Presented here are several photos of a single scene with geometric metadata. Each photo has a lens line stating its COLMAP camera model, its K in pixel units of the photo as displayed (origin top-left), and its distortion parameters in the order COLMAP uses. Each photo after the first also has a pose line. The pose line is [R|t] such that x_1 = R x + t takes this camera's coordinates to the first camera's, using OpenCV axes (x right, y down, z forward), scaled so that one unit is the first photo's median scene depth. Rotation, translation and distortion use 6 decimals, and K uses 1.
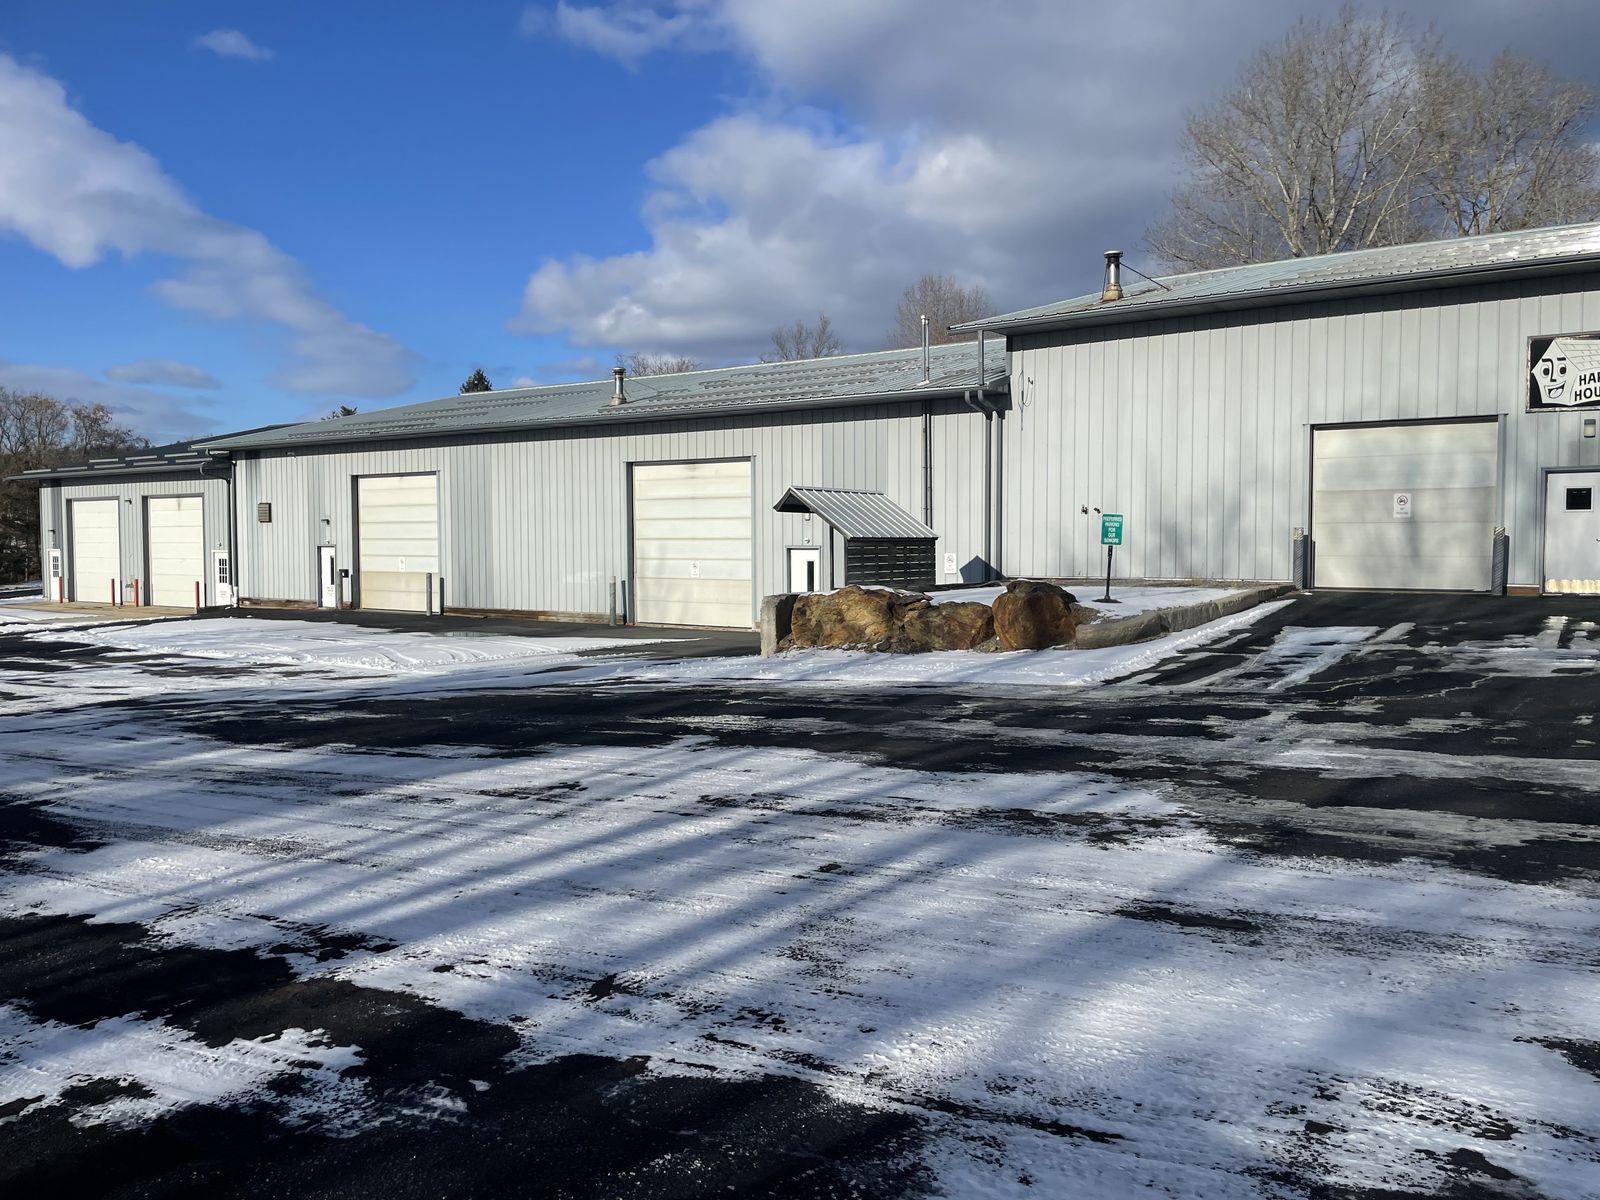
lens RADIAL K [[1209.4, 0, 800.0], [0, 1209.4, 600.0], [0, 0, 1]] dist [0.095554, -0.128009]
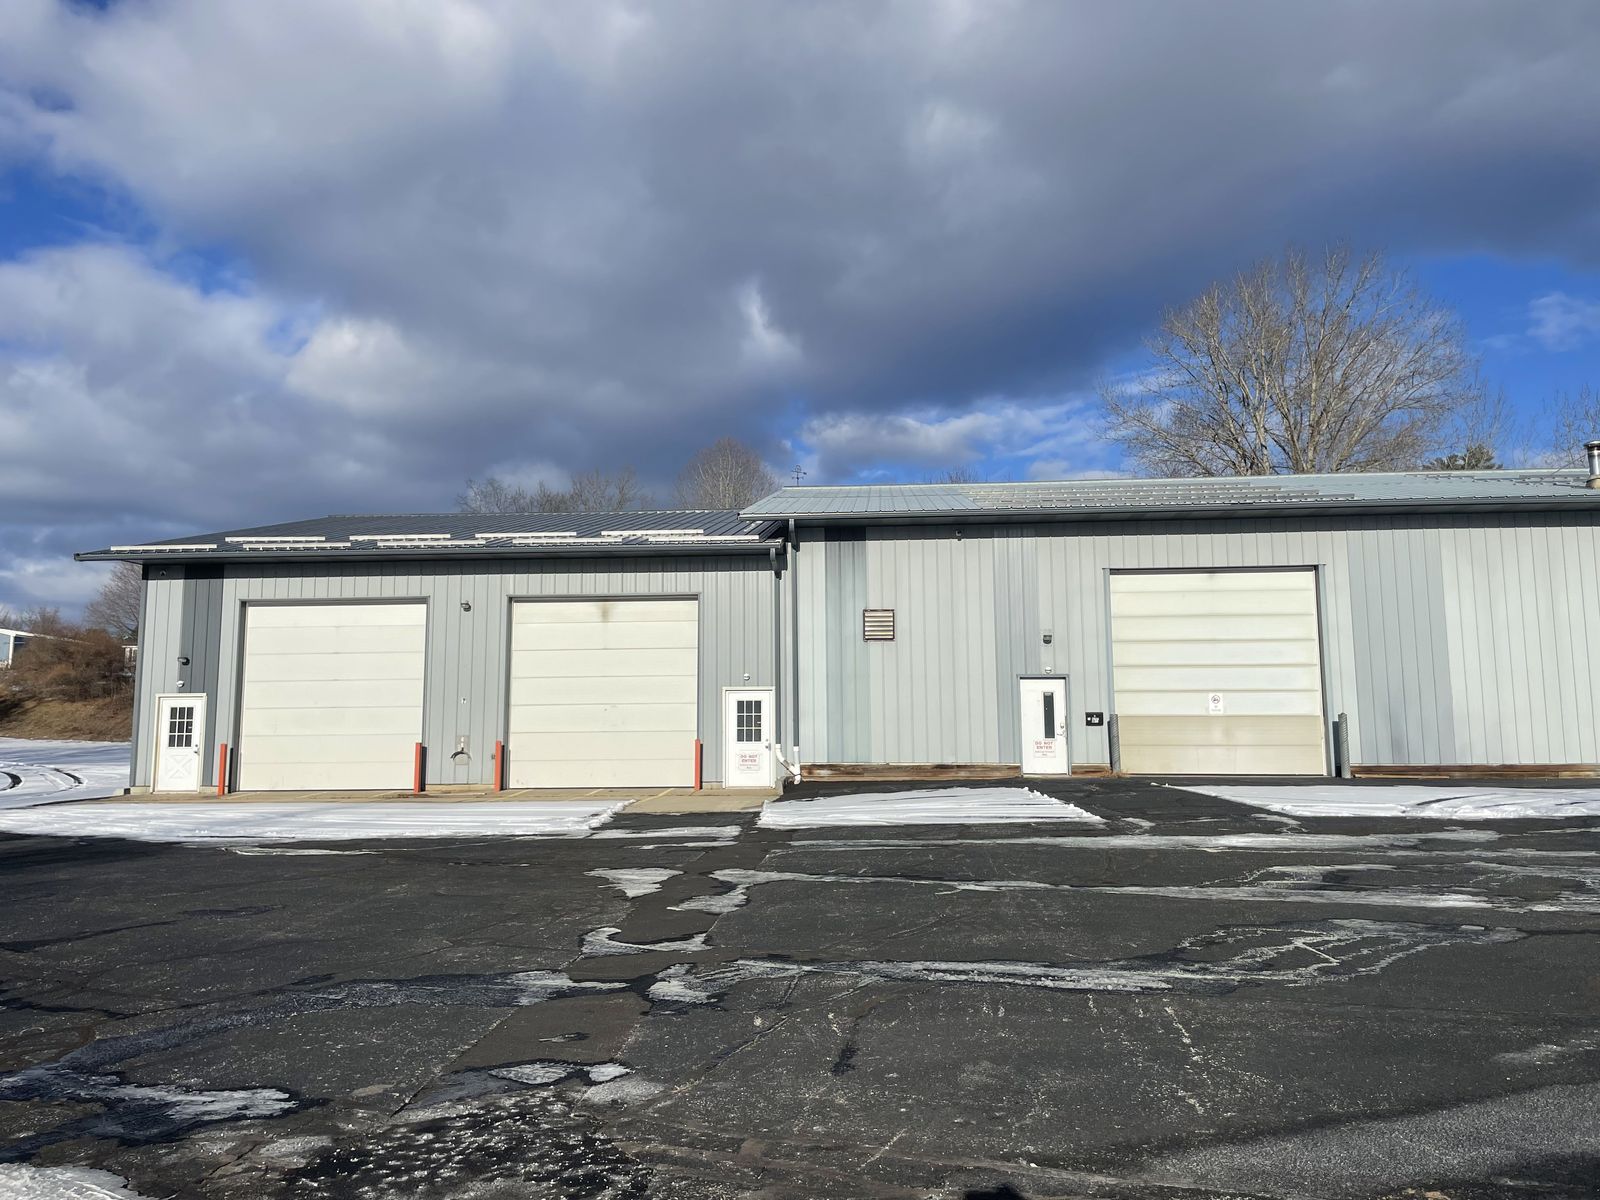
lens RADIAL K [[1209.4, 0, 800.0], [0, 1209.4, 600.0], [0, 0, 1]] dist [0.095554, -0.128009]
pose [[0.861987, 0.053393, 0.504110, -0.770954], [0.028117, 0.987871, -0.152709, 0.009073], [-0.506150, 0.145807, 0.850031, 0.481739]]
